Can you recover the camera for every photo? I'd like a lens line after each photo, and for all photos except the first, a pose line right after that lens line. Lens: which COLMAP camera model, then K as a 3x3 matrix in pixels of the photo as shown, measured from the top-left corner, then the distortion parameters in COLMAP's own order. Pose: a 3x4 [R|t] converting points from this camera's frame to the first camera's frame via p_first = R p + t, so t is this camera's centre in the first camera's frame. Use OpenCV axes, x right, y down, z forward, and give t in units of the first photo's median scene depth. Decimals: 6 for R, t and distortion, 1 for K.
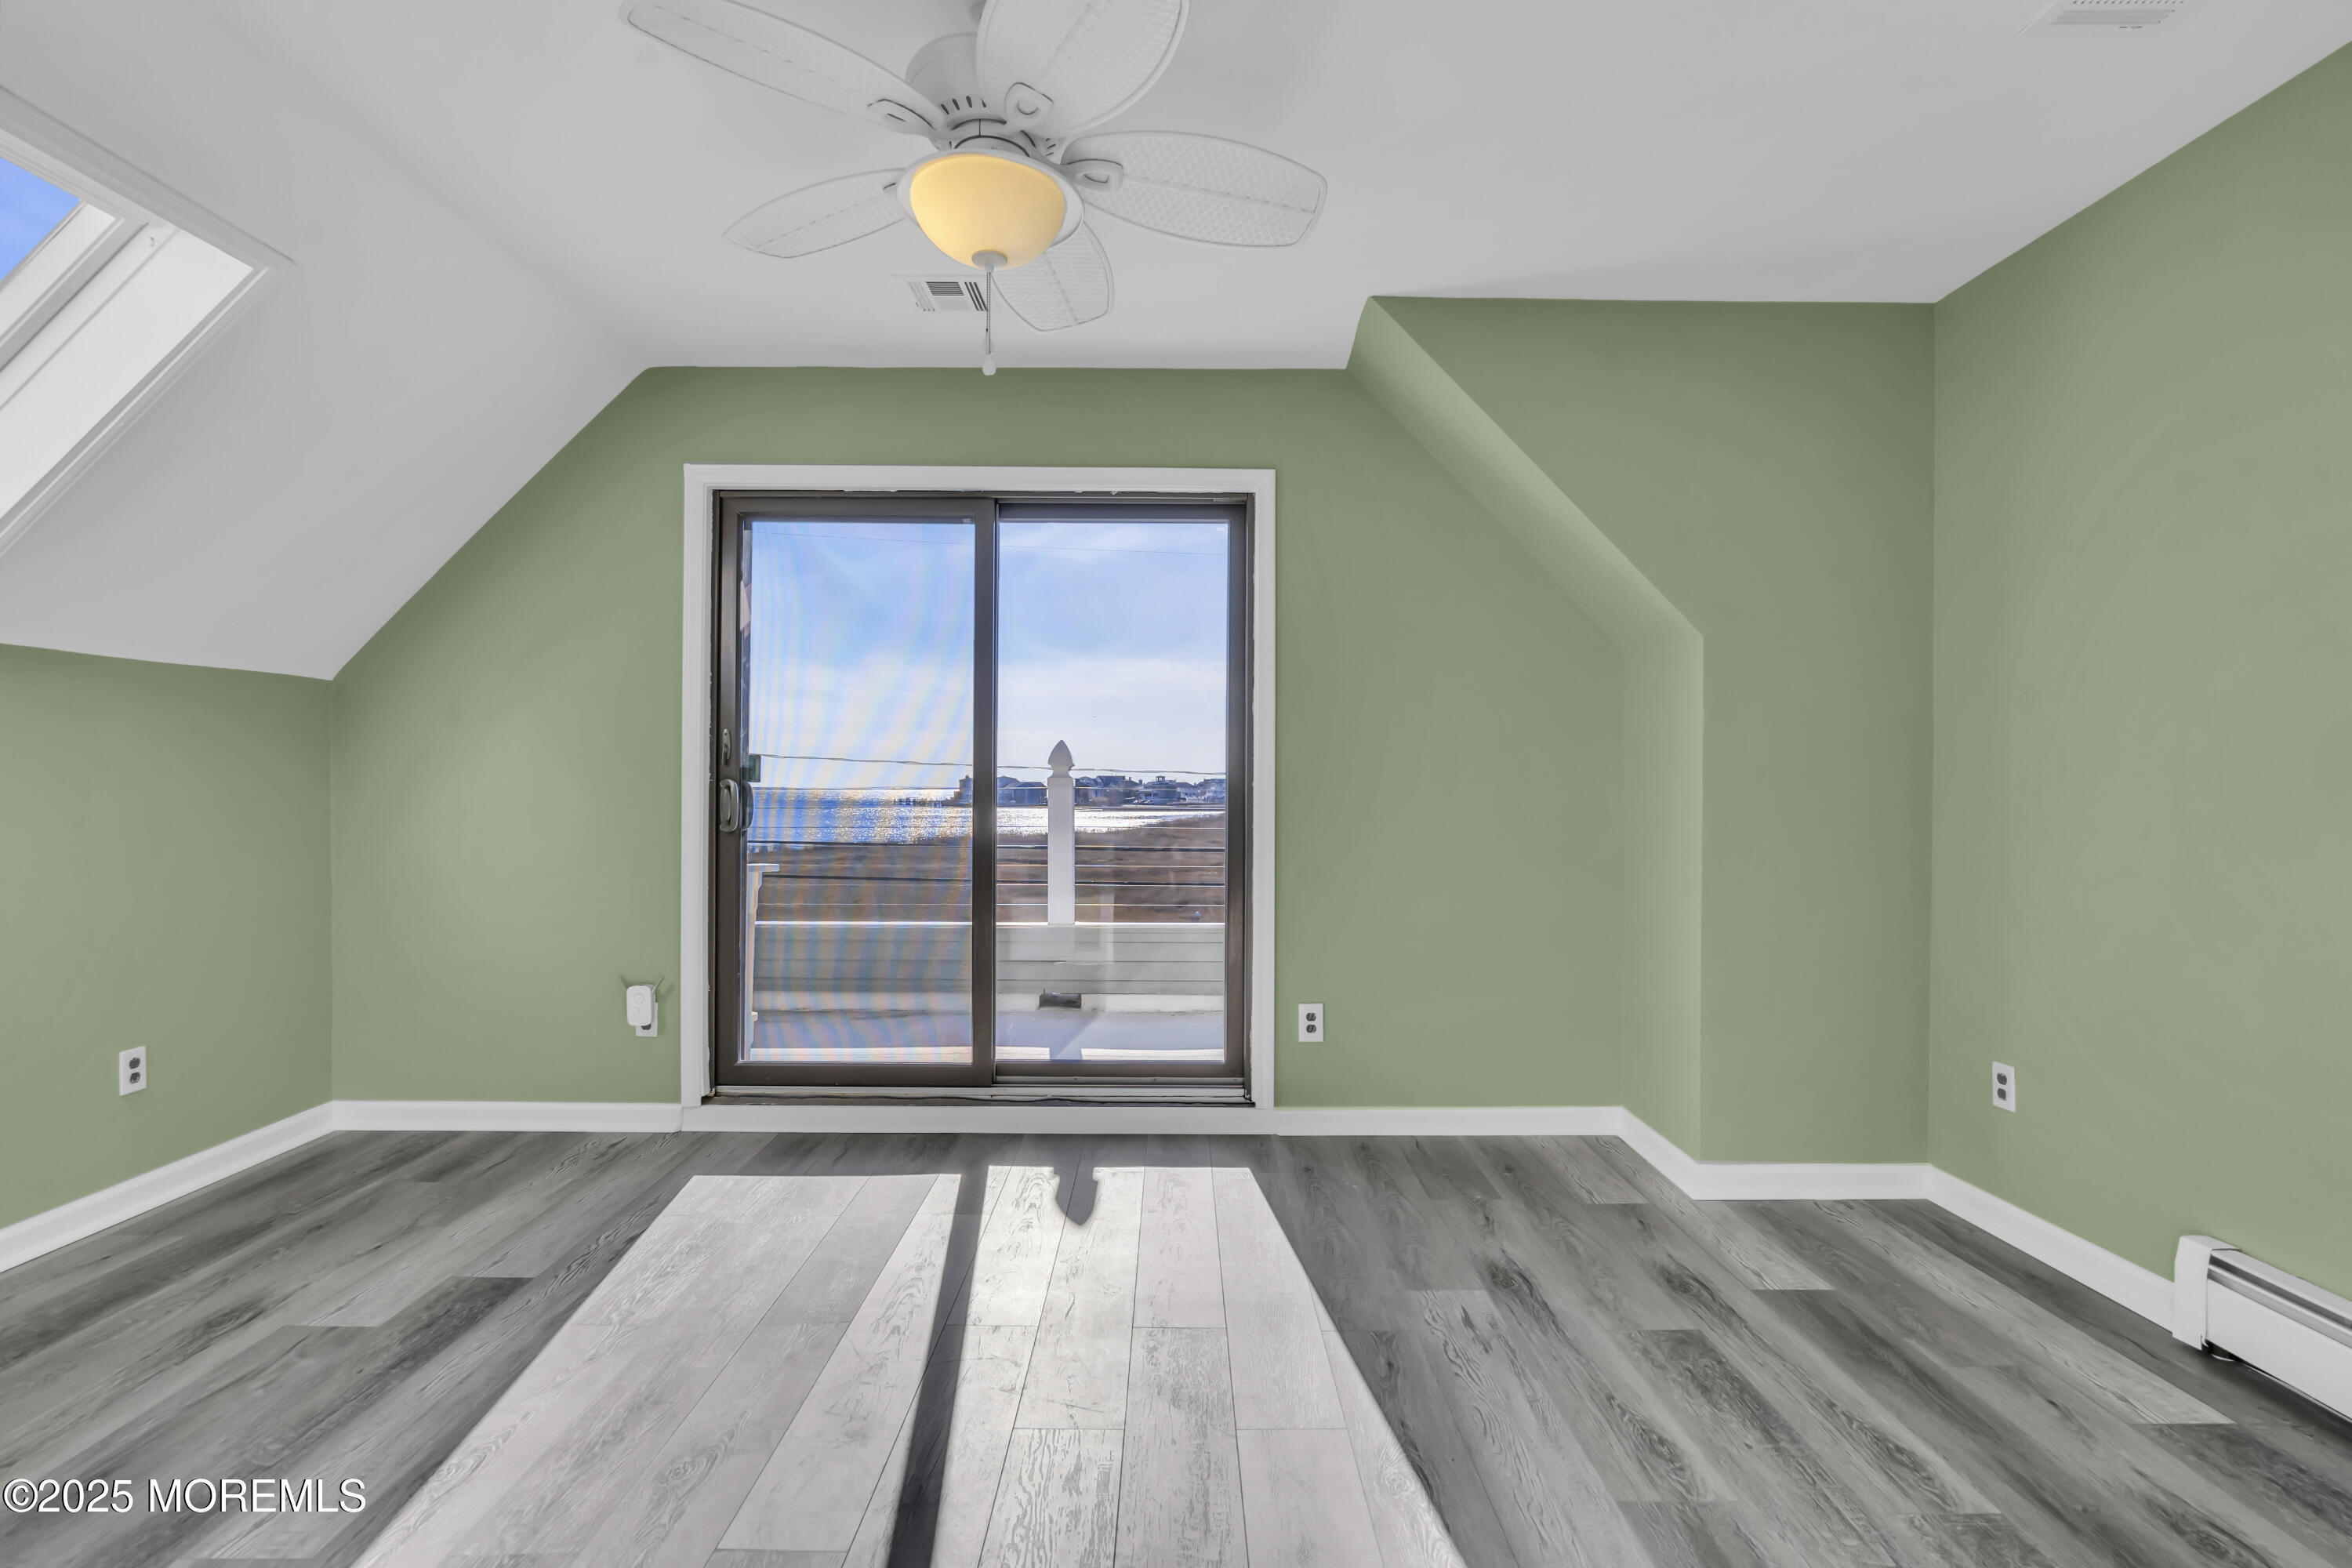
lens RADIAL K [[1055.1, 0, 1184.0], [0, 1055.1, 797.4], [0, 0, 1]] dist [-0.005132, 0.000593]
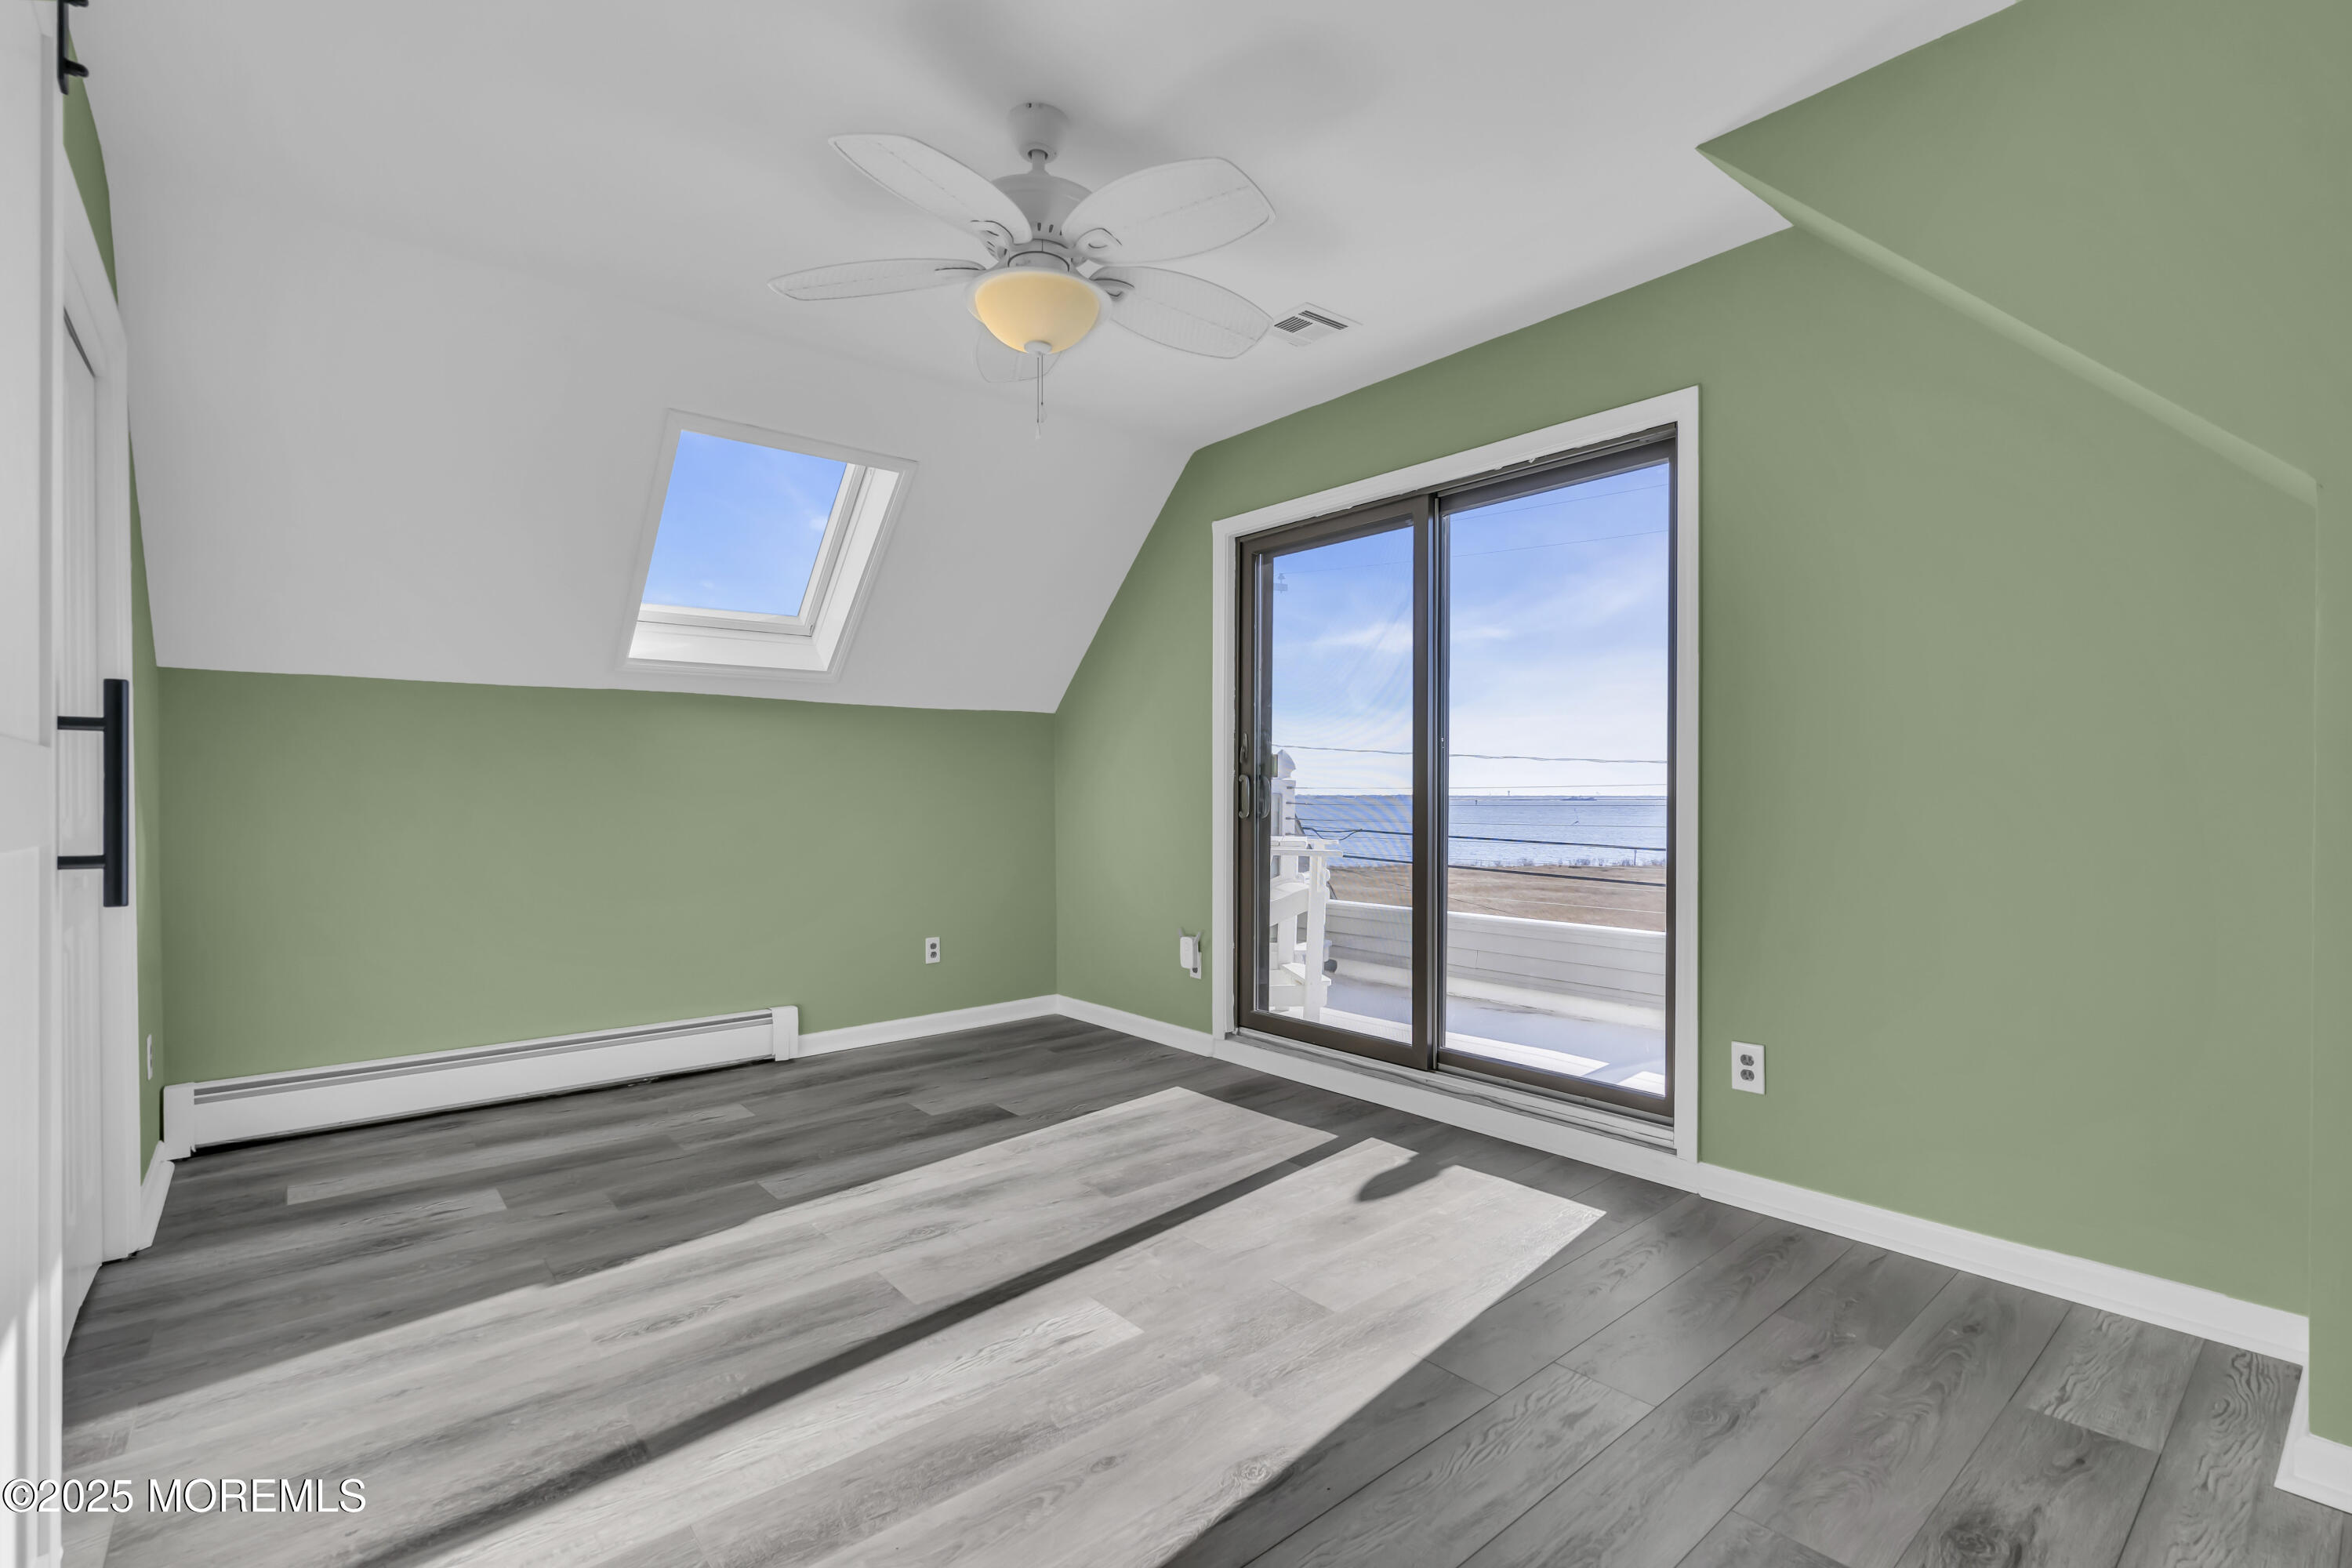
lens RADIAL K [[1067.3, 0, 1177.4], [0, 1067.3, 798.3], [0, 0, 1]] dist [-0.002499, 0.000372]
pose [[0.637922, -0.002155, -0.770098, 0.478818], [-0.002842, 0.999983, -0.005153, 0.017452], [0.770096, 0.005475, 0.637905, 0.162982]]
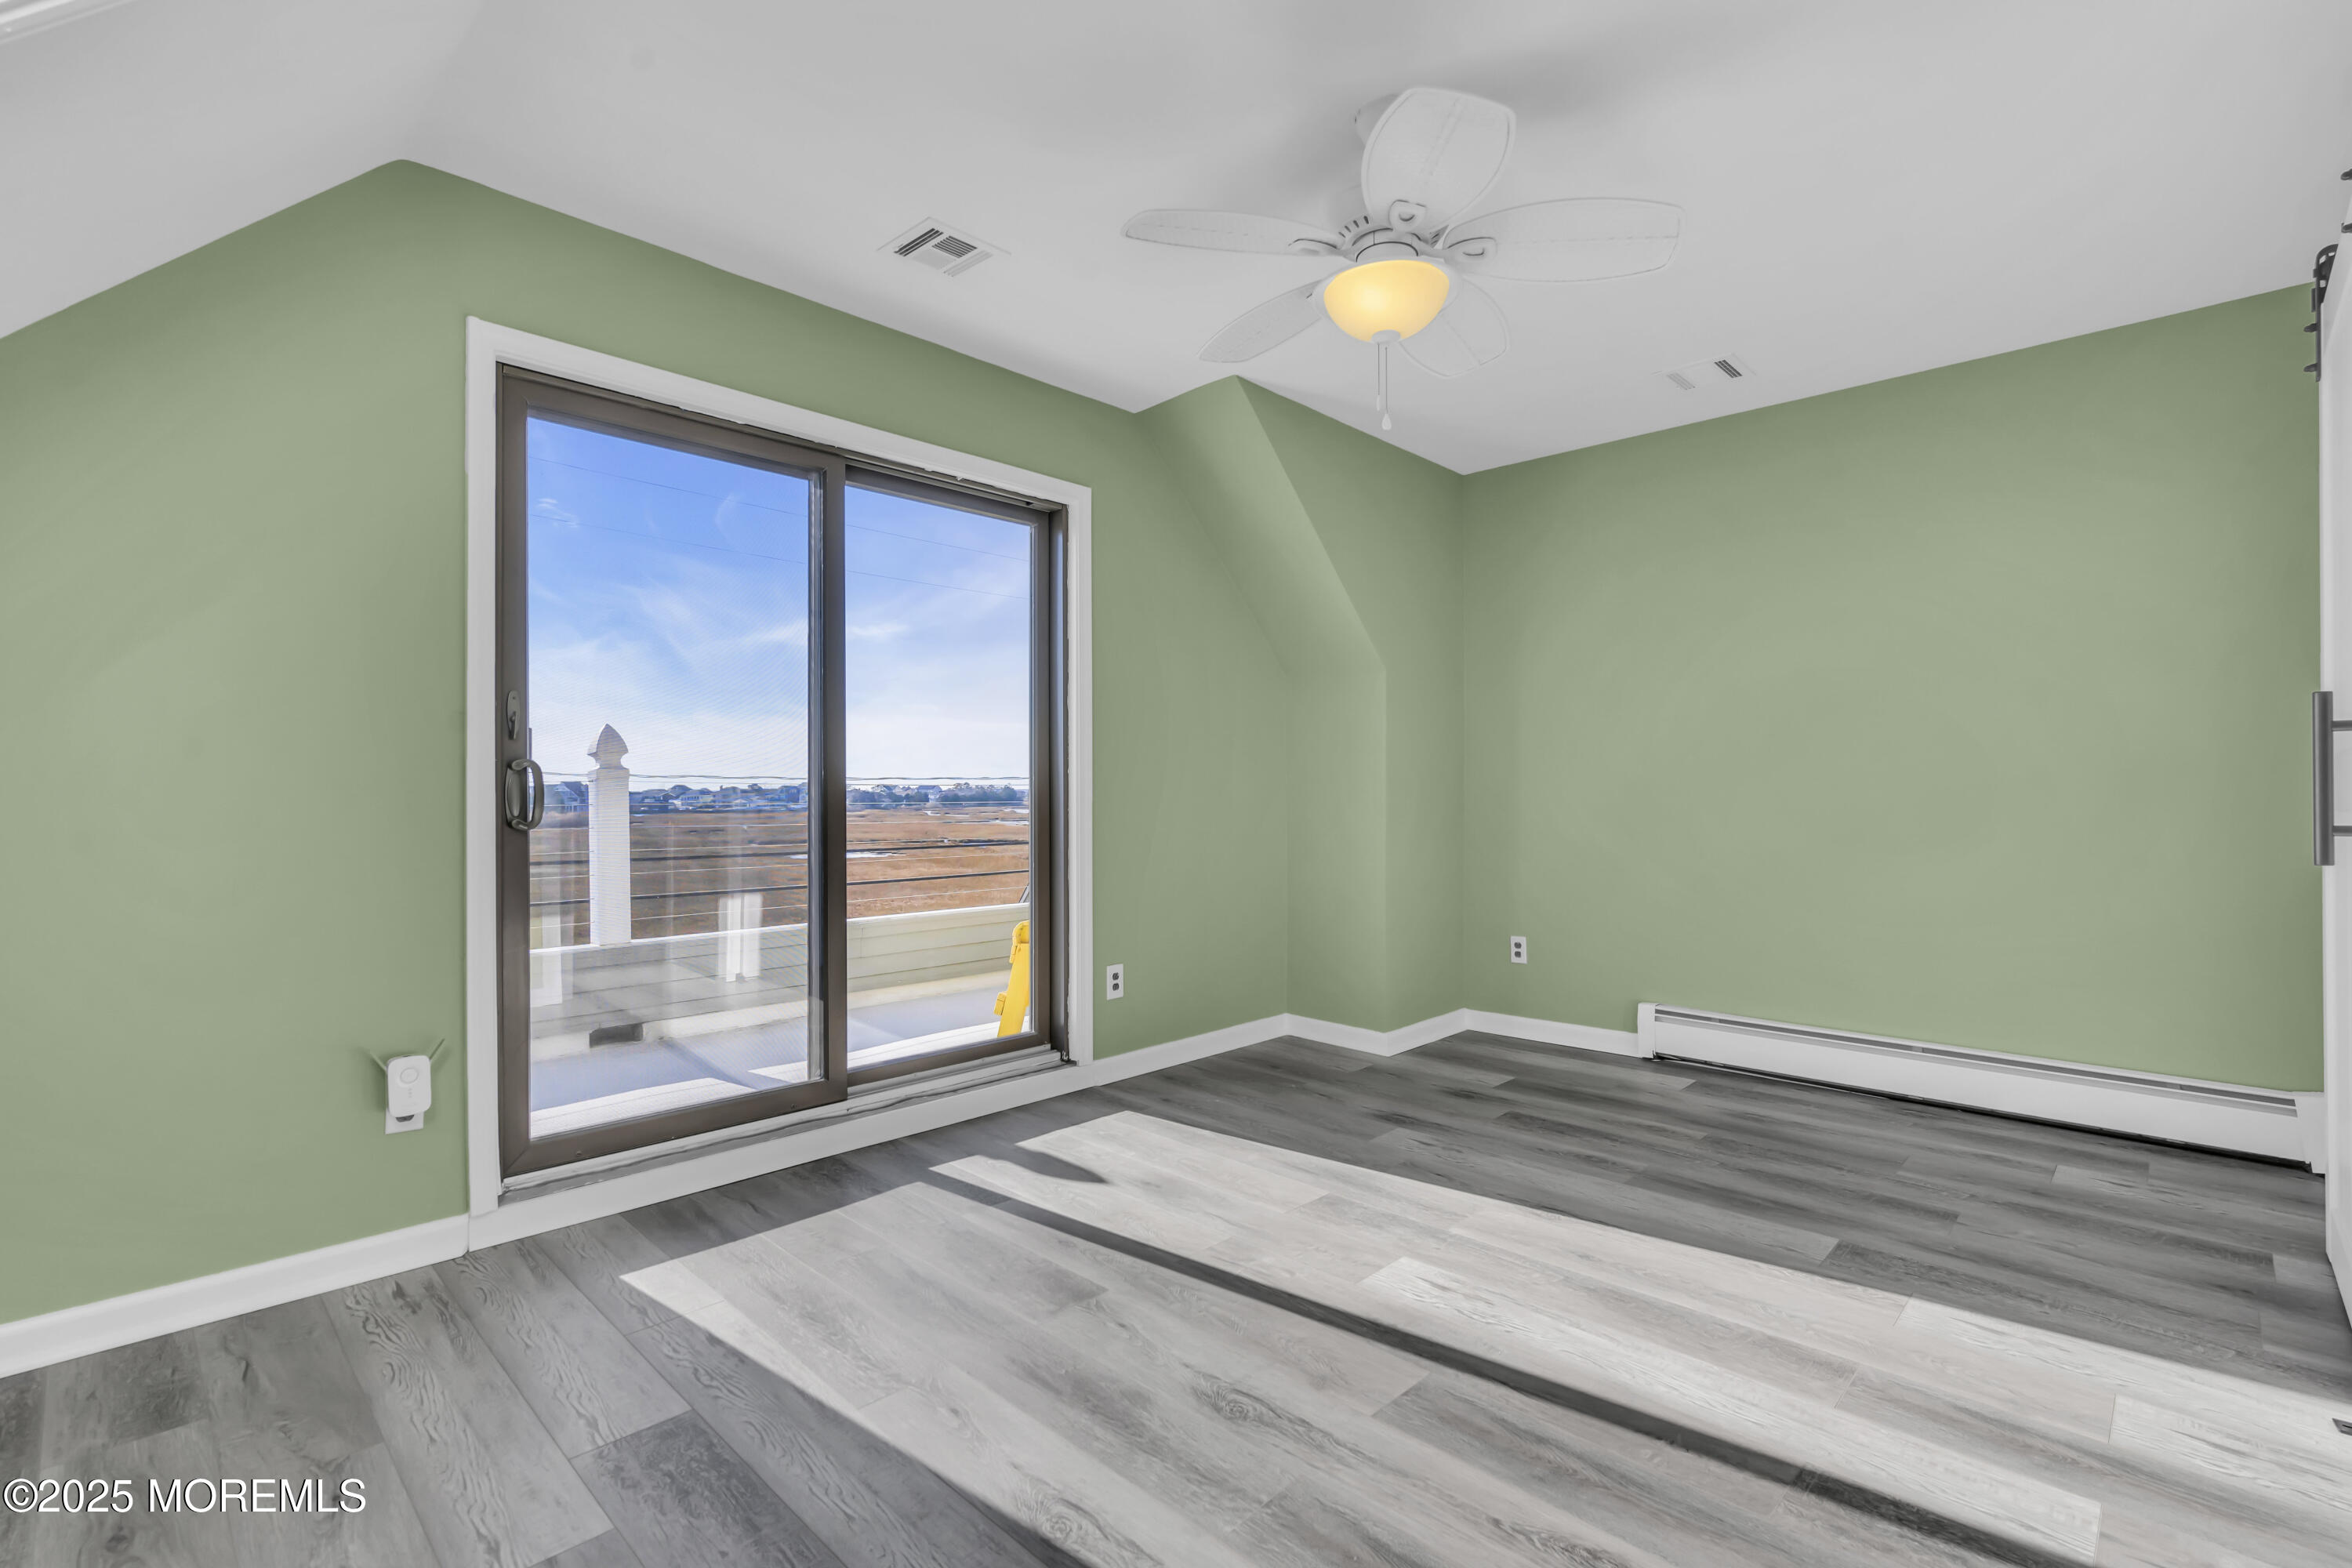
lens RADIAL K [[1055.1, 0, 1184.0], [0, 1055.1, 797.4], [0, 0, 1]] dist [-0.005132, 0.000593]
pose [[0.696550, -0.010100, 0.717437, -0.661393], [0.012311, 0.999922, 0.002123, 0.014494], [-0.717403, 0.007354, 0.696620, 0.158432]]
